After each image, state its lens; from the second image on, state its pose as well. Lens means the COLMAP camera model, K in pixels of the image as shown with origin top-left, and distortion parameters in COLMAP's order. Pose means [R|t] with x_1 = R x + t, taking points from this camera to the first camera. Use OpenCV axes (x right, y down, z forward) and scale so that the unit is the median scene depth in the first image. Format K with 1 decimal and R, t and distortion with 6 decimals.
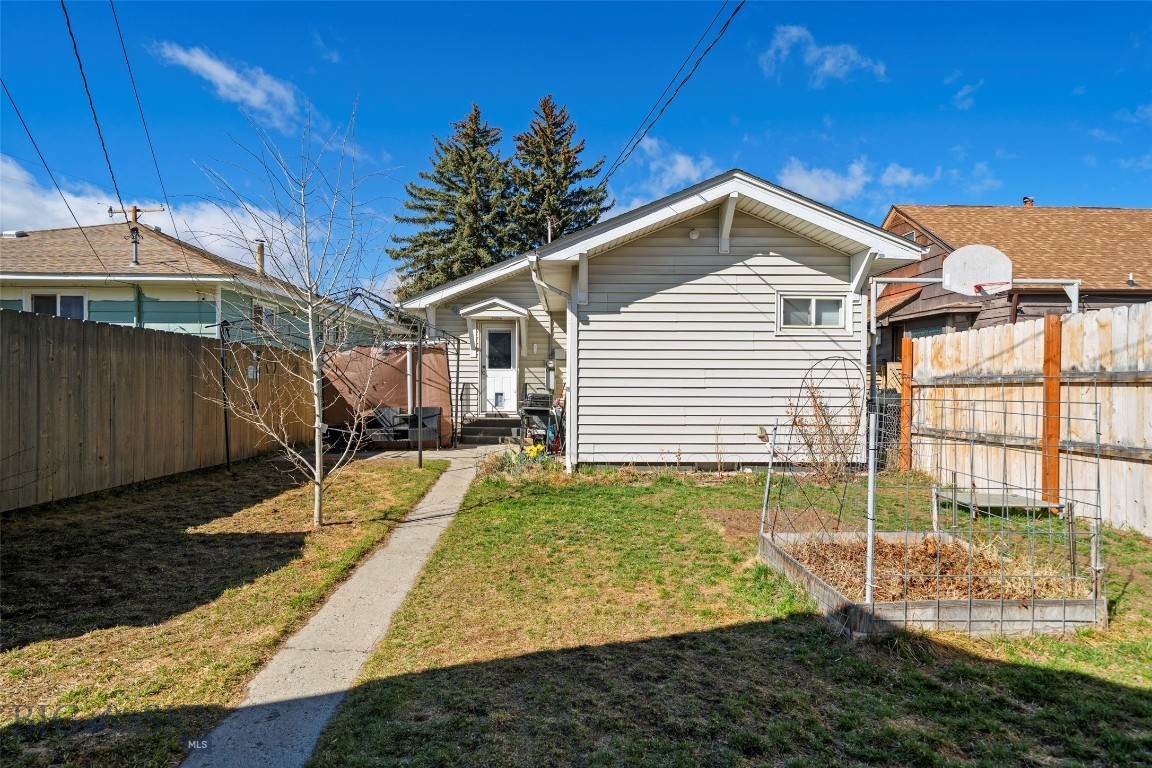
lens RADIAL K [[640.1, 0, 576.0], [0, 640.1, 384.0], [0, 0, 1]] dist [0.000954, -0.000575]
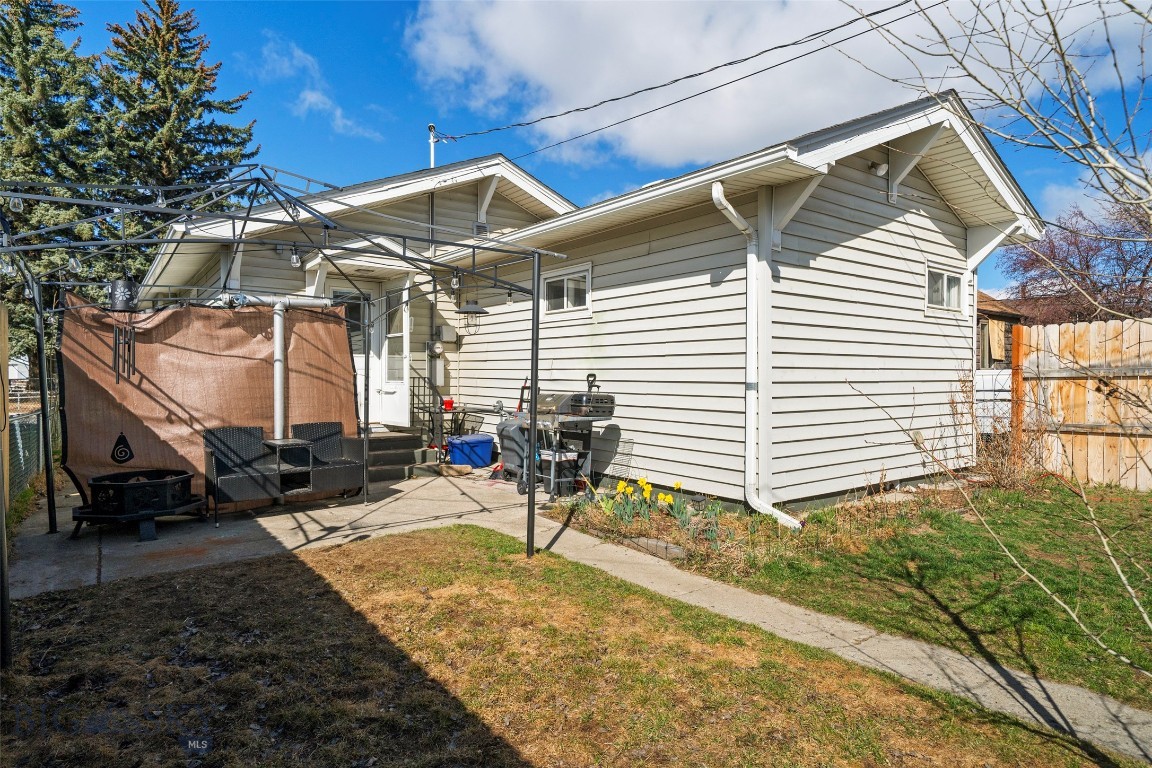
lens RADIAL K [[640.1, 0, 576.0], [0, 640.1, 384.0], [0, 0, 1]] dist [0.000954, -0.000575]
pose [[0.801048, -0.010987, 0.598500, -0.319042], [0.005373, 0.999923, 0.011165, -0.001020], [-0.598576, -0.005728, 0.801045, 0.382114]]
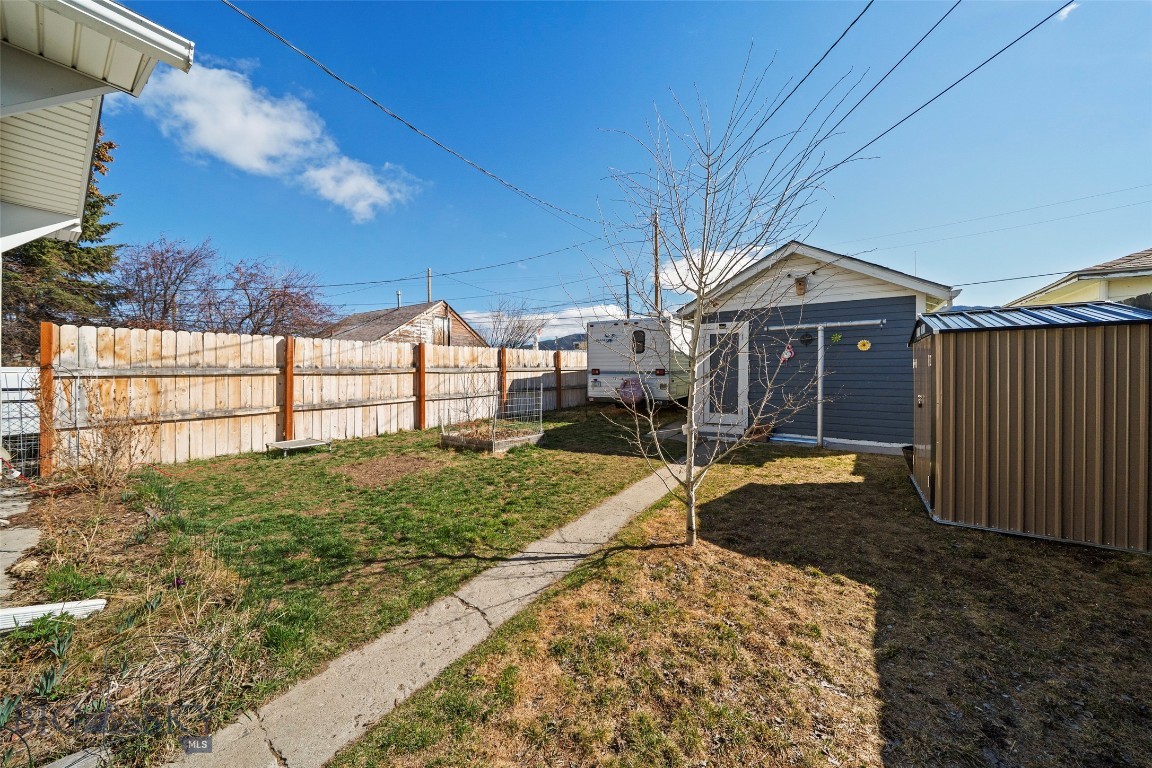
lens RADIAL K [[390.4, 0, 576.0], [0, 390.4, 384.0], [0, 0, 1]] dist [-0.000030, -0.000013]
pose [[-0.819141, -0.019122, 0.573273, -0.231045], [-0.006840, 0.999699, 0.023573, -0.002363], [-0.573551, 0.015388, -0.819025, 0.605031]]
